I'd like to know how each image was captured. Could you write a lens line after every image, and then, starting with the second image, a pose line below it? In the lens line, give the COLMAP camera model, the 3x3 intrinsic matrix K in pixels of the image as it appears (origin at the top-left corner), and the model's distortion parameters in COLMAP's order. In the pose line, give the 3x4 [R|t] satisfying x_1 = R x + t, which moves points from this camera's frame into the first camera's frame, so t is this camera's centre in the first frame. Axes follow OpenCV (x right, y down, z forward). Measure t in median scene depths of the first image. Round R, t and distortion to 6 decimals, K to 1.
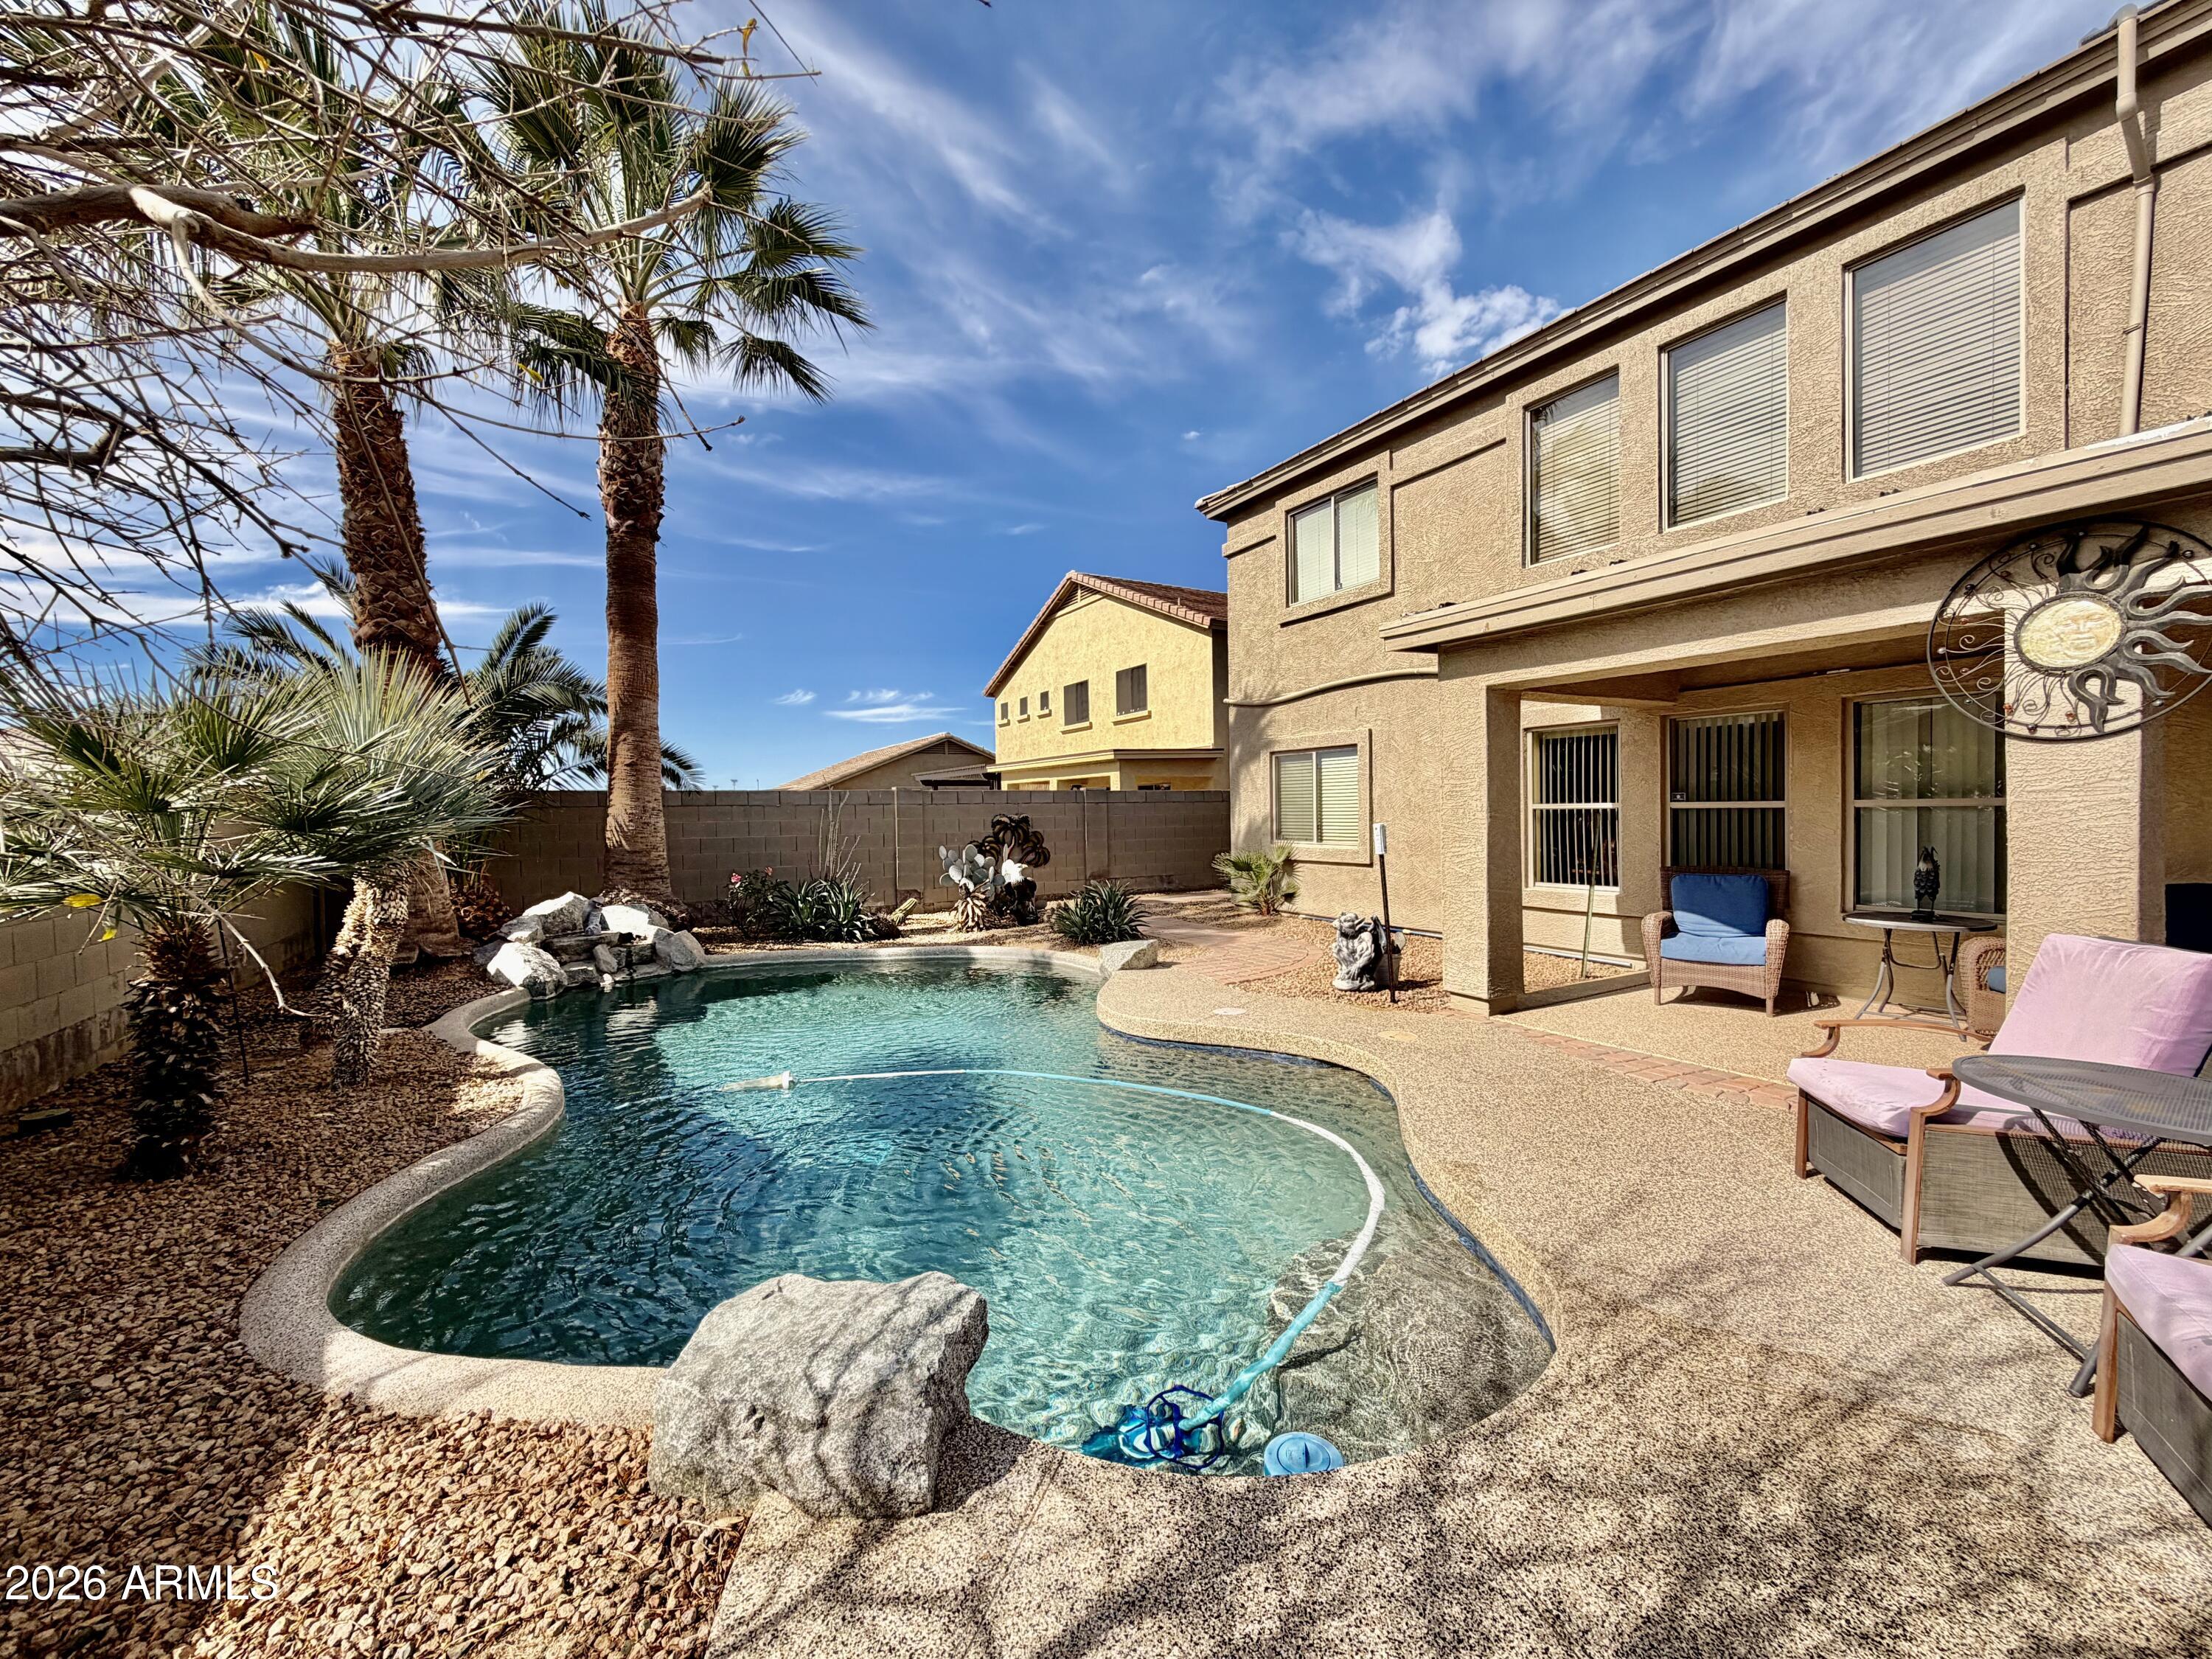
lens RADIAL K [[885.0, 0, 1106.2], [0, 885.0, 827.0], [0, 0, 1]] dist [-0.001287, 0.000453]
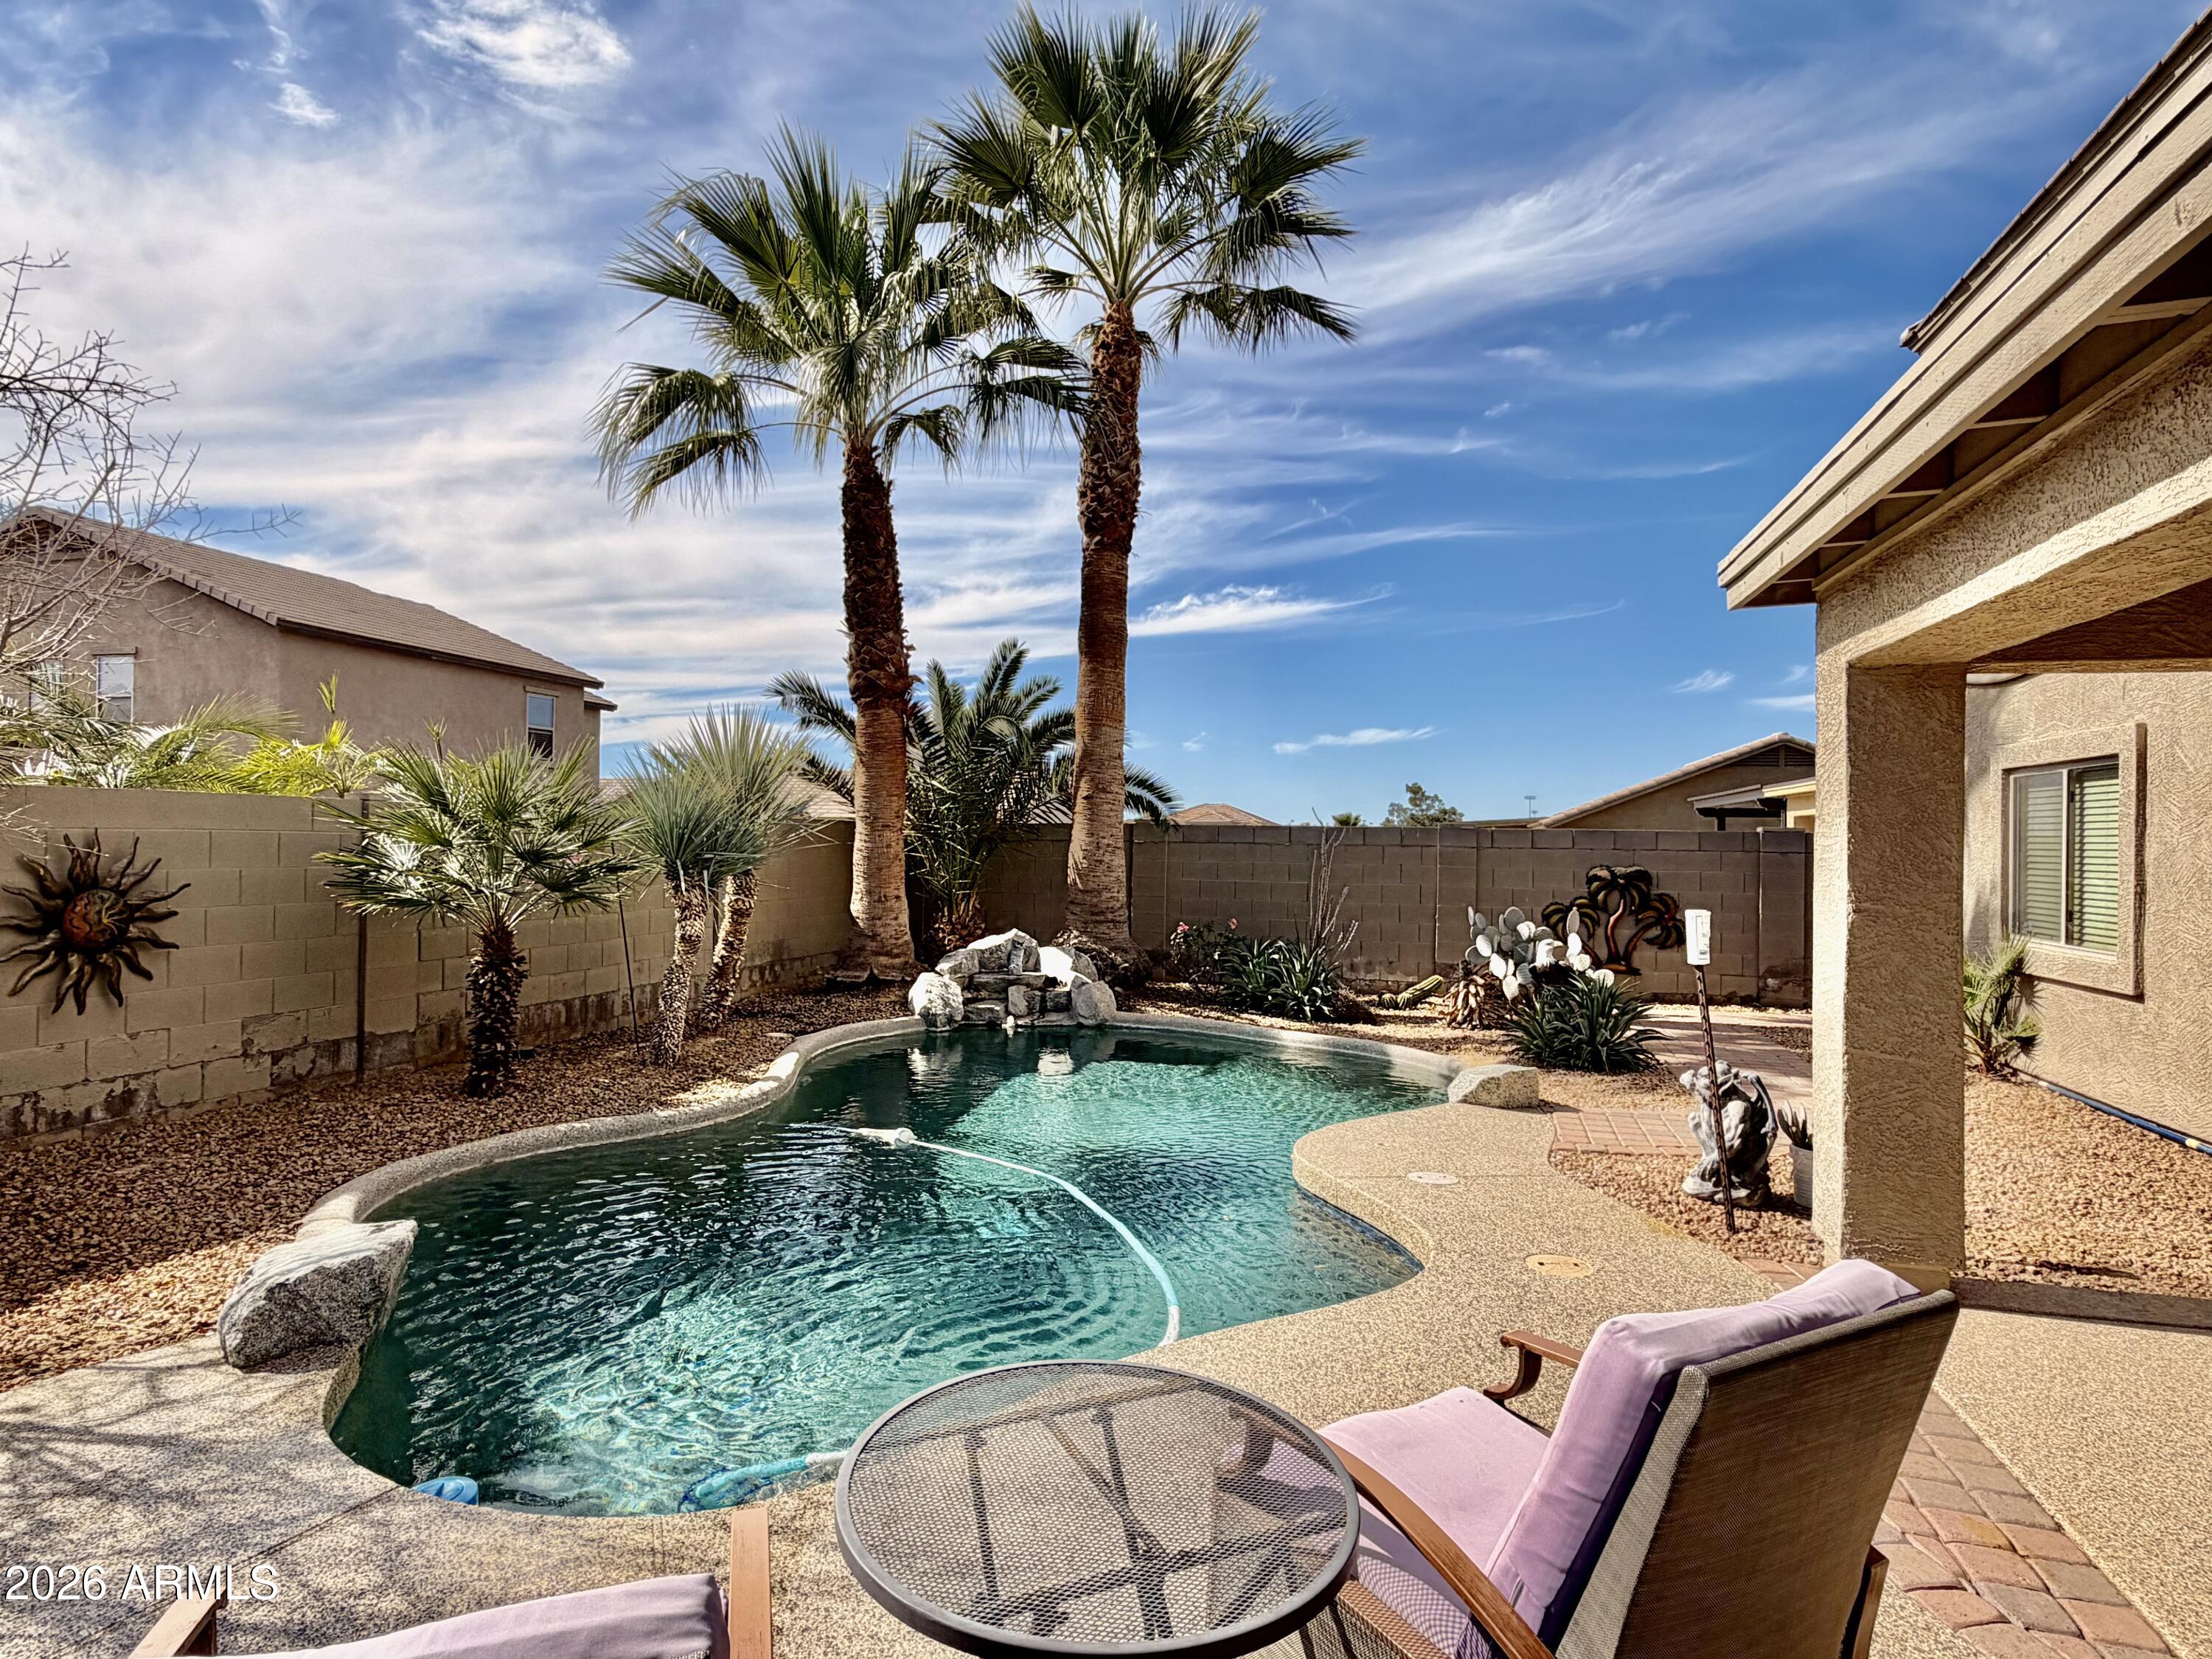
lens RADIAL K [[1221.5, 0, 1096.7], [0, 1221.5, 833.8], [0, 0, 1]] dist [0.003198, -0.000105]
pose [[0.701511, 0.019918, -0.712380, 0.404969], [-0.038891, 0.999190, -0.010361, -0.020650], [0.711597, 0.034973, 0.701717, 0.109219]]
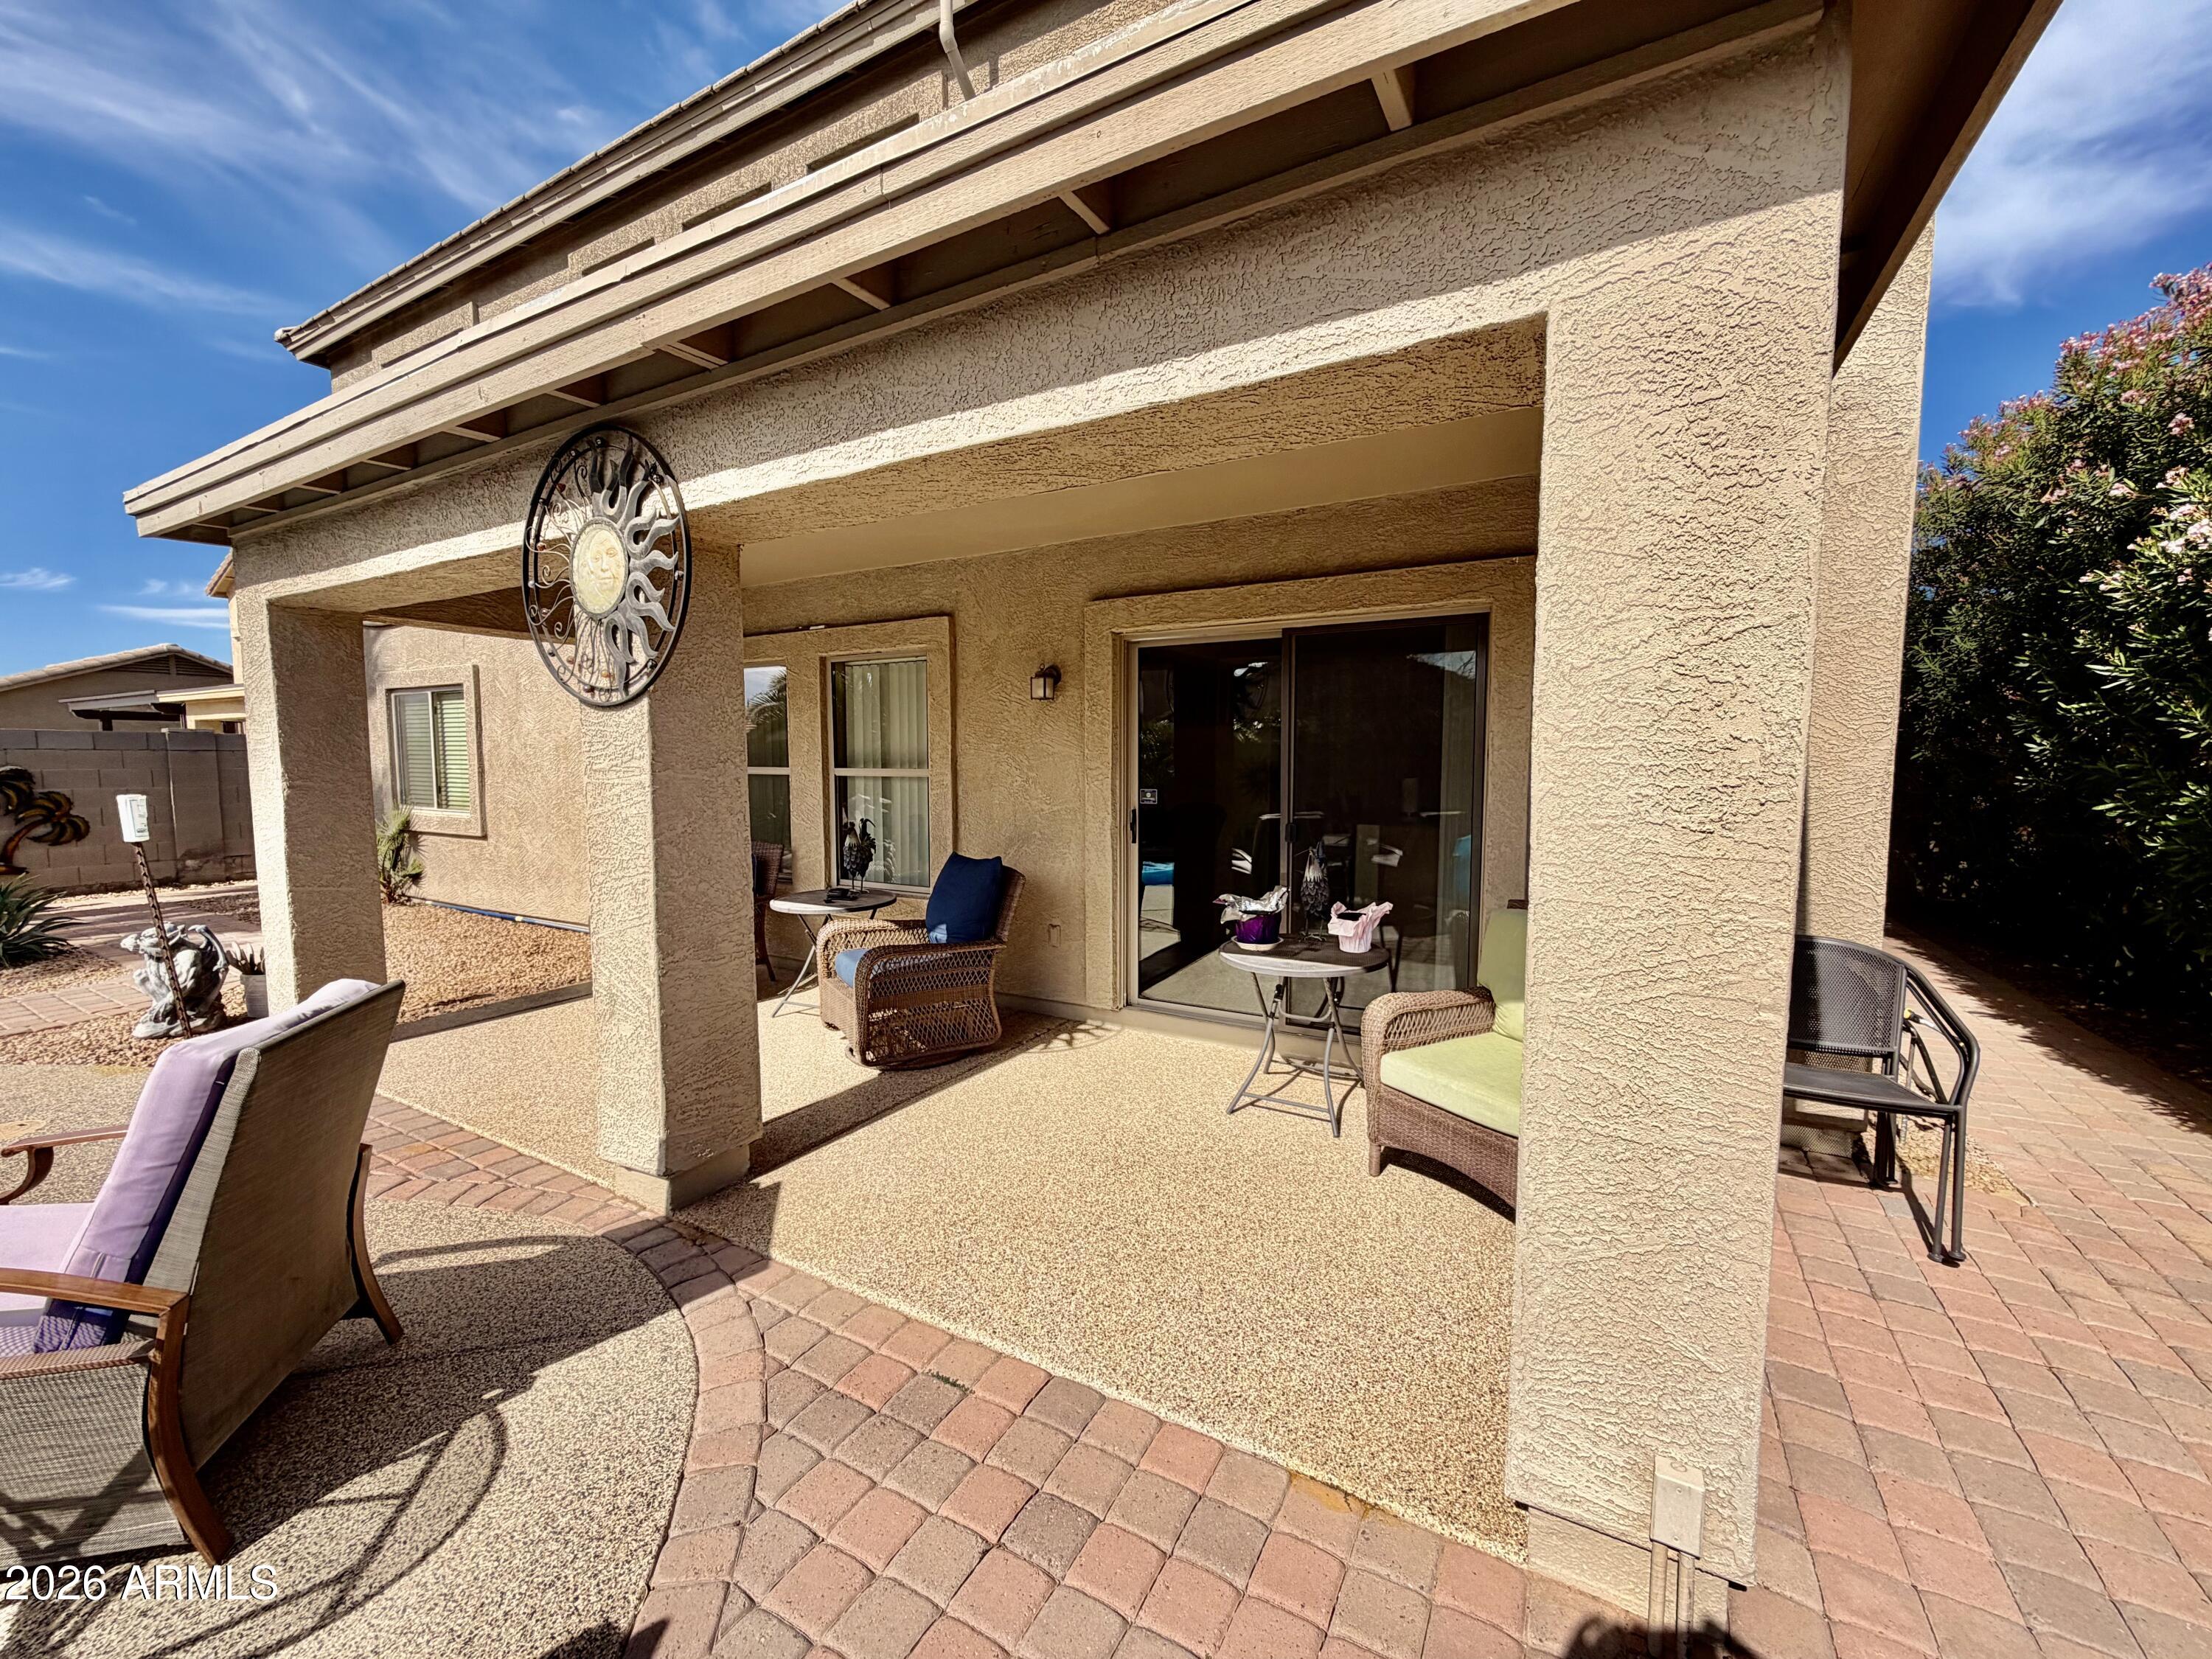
lens RADIAL K [[885.0, 0, 1106.2], [0, 885.0, 827.0], [0, 0, 1]] dist [-0.001287, 0.000453]
pose [[0.863348, -0.022579, 0.504103, 0.410555], [-0.005649, 0.998503, 0.054399, -0.014139], [-0.504577, -0.049813, 0.861928, 0.032587]]
